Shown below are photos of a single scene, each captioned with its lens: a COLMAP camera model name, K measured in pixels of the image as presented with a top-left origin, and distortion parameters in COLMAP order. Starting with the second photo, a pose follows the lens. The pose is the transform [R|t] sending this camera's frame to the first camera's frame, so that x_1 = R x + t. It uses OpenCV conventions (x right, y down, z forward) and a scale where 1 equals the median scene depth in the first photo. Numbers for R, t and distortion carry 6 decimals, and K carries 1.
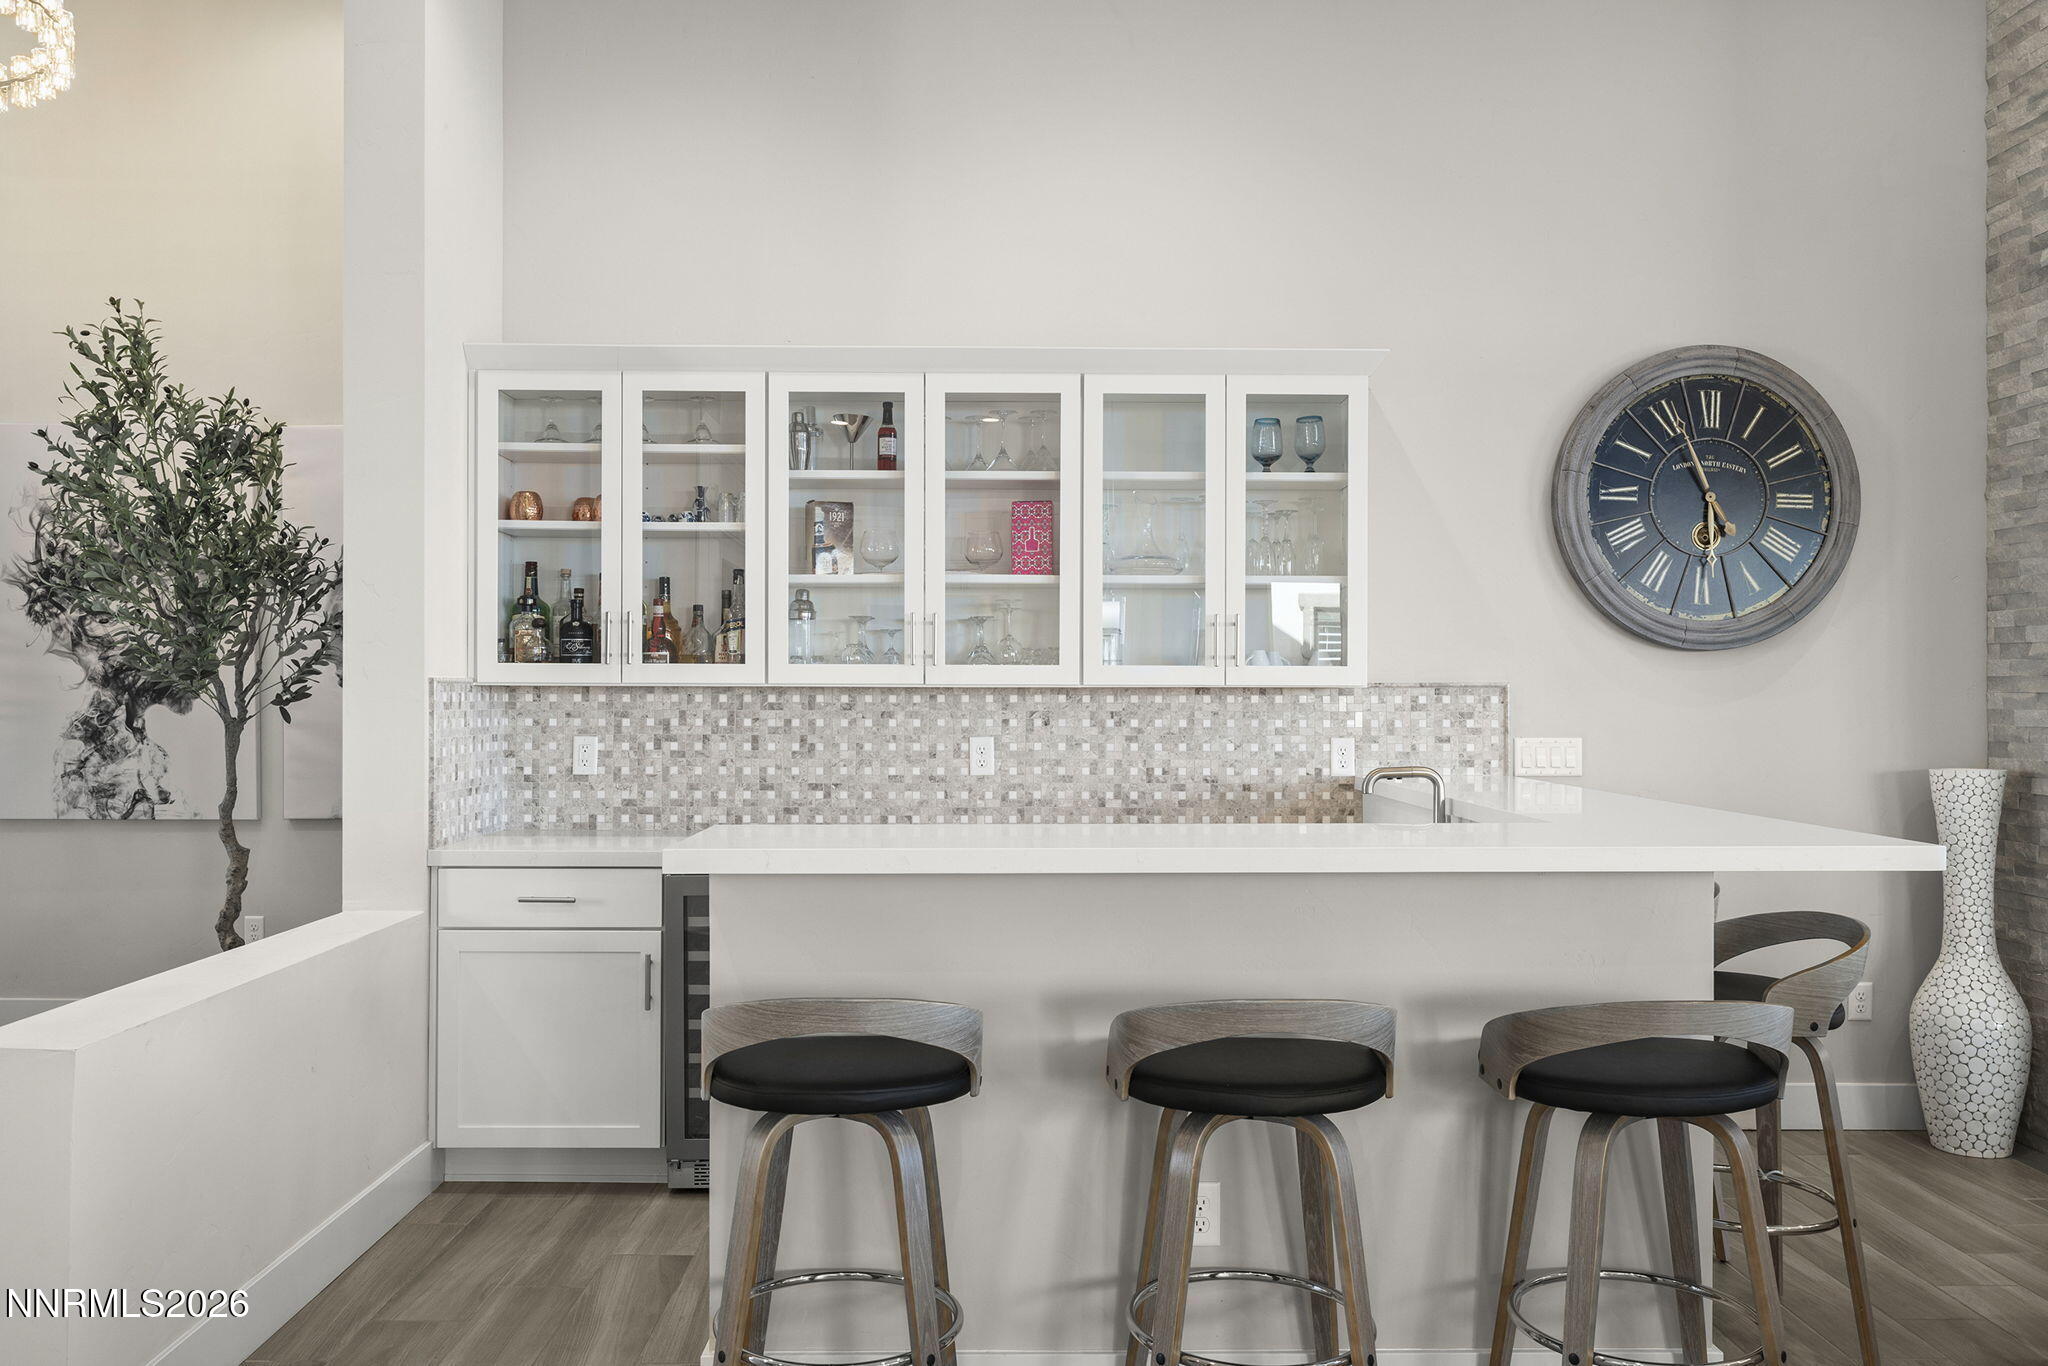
lens RADIAL K [[1569.3, 0, 1024.0], [0, 1569.3, 683.0], [0, 0, 1]] dist [0.009191, 0.004955]
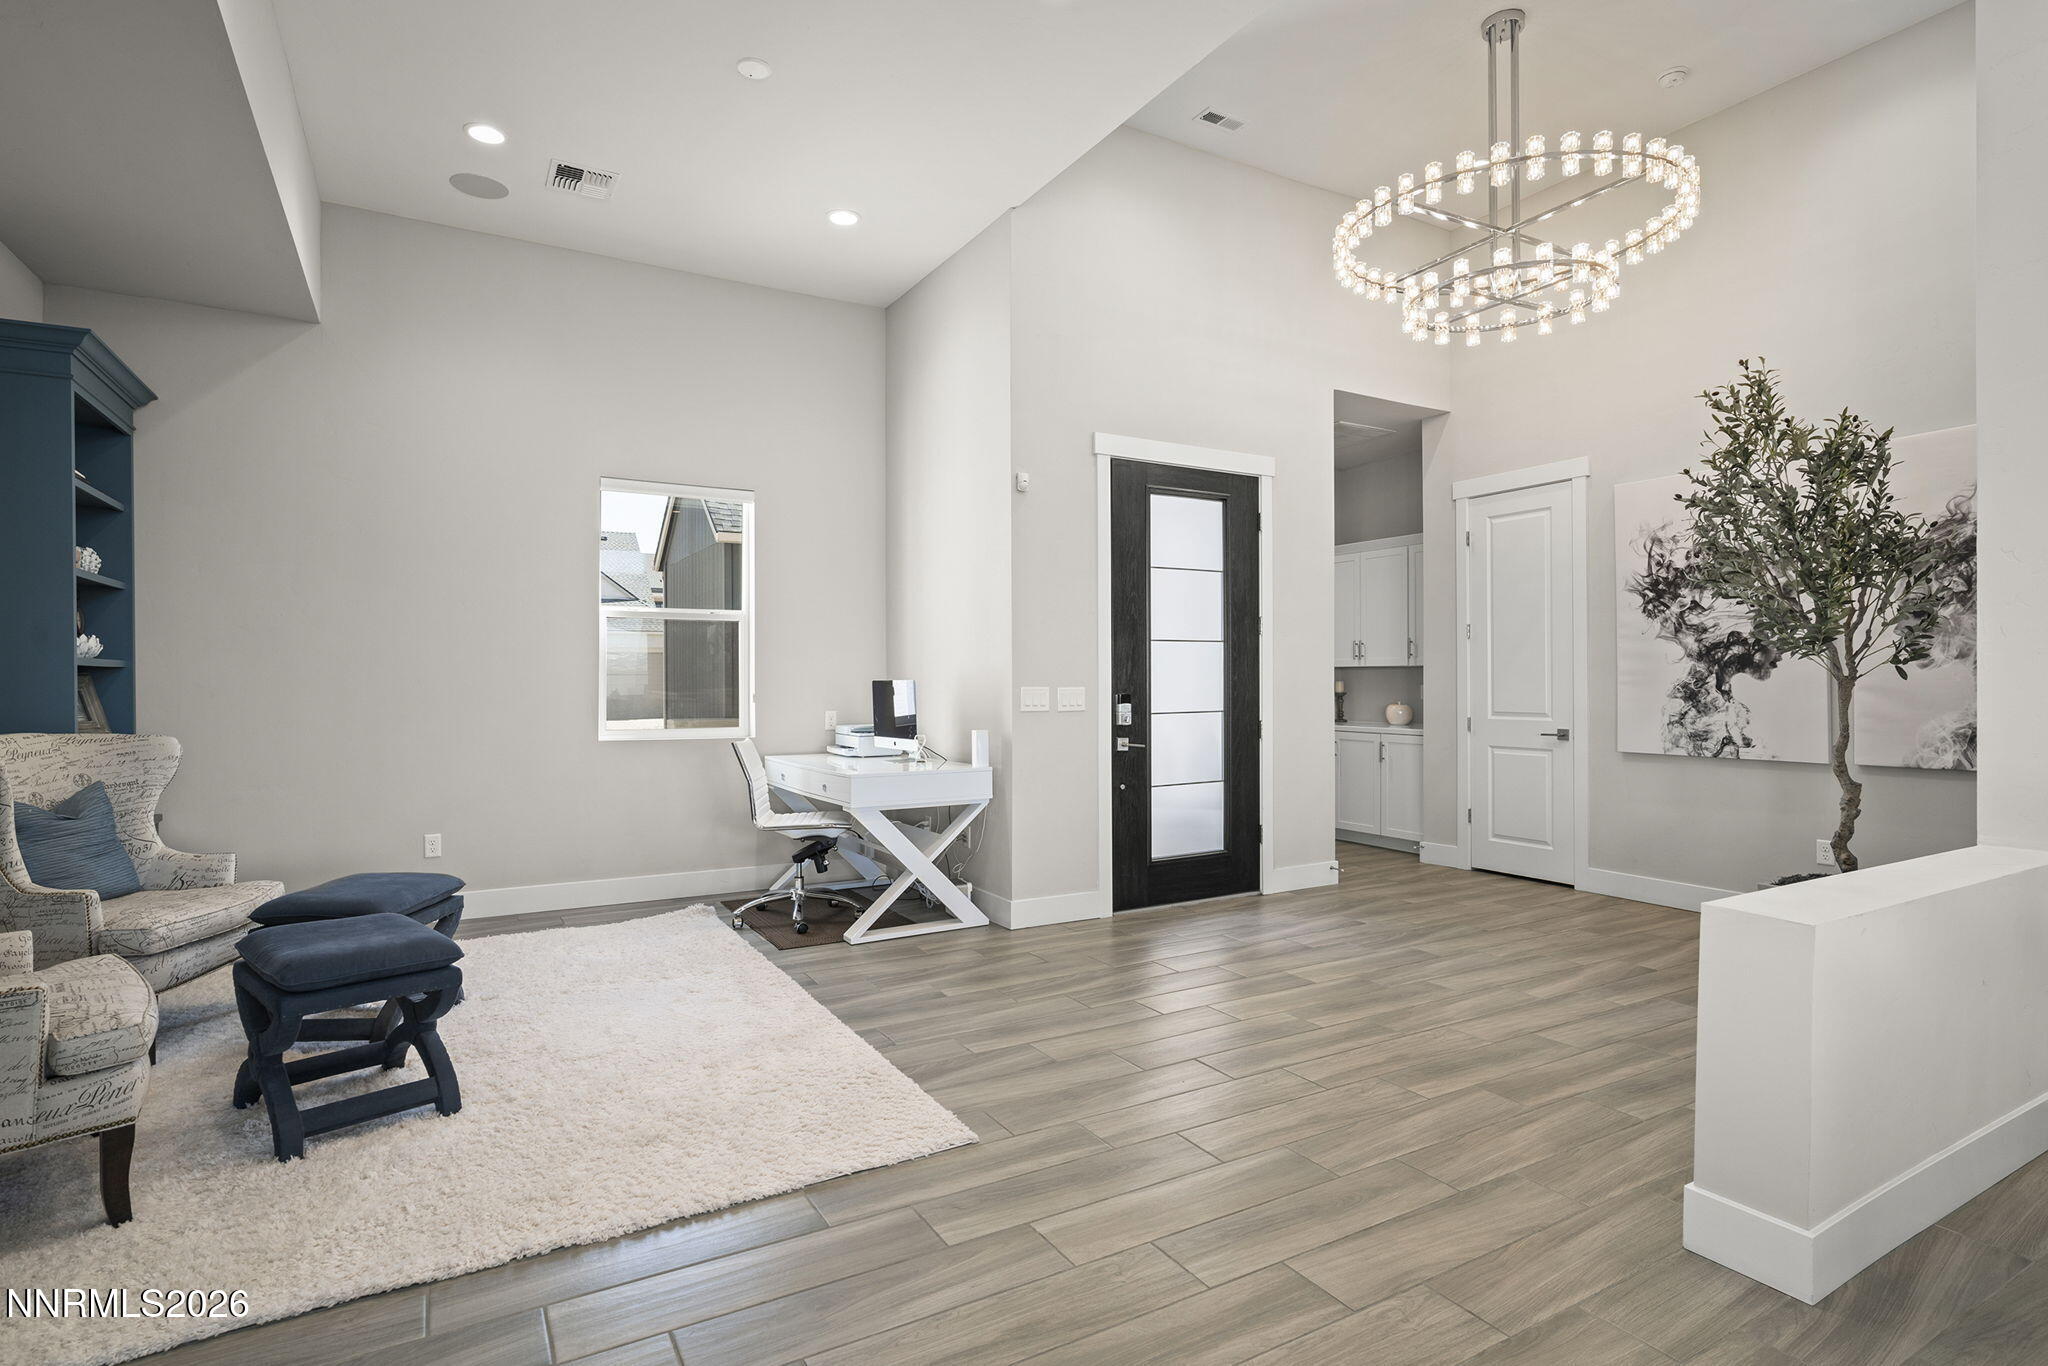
lens RADIAL K [[1066.5, 0, 1024.0], [0, 1066.5, 683.0], [0, 0, 1]] dist [-0.003960, -0.000524]
pose [[0.496869, 0.000911, -0.867825, -0.094684], [0.008795, 0.999943, 0.006085, 0.015834], [0.867781, -0.010655, 0.496833, 0.026092]]
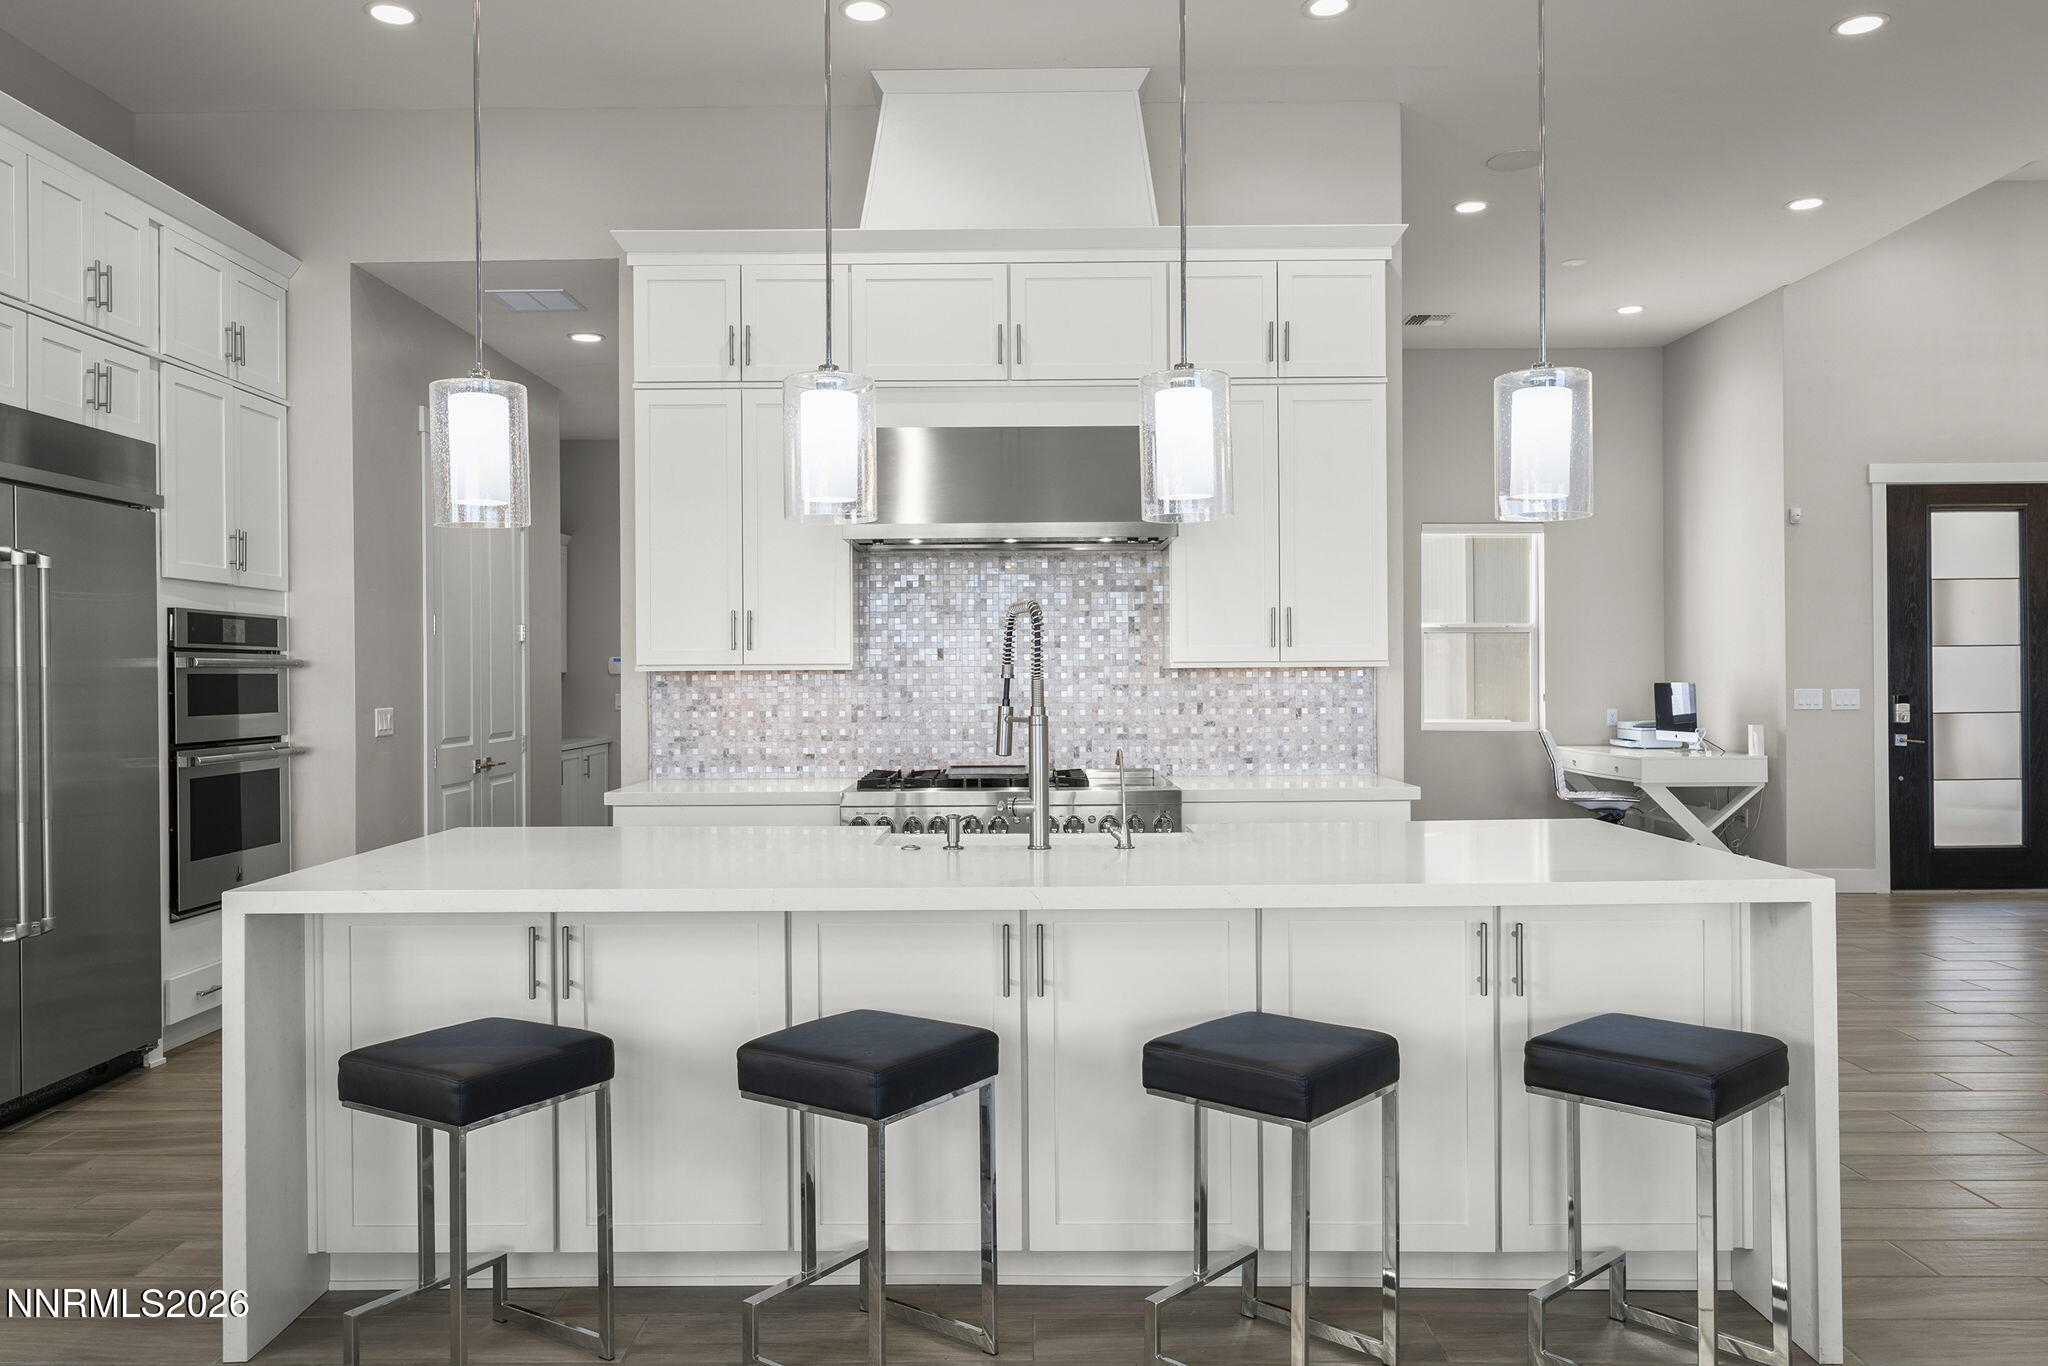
lens RADIAL K [[1432.0, 0, 1010.3], [0, 1432.0, 676.4], [0, 0, 1]] dist [0.000913, 0.003612]
pose [[-0.015178, -0.003242, -0.999880, 0.793328], [0.011910, 0.999923, -0.003423, 0.005240], [0.999814, -0.011960, -0.015139, -0.399397]]
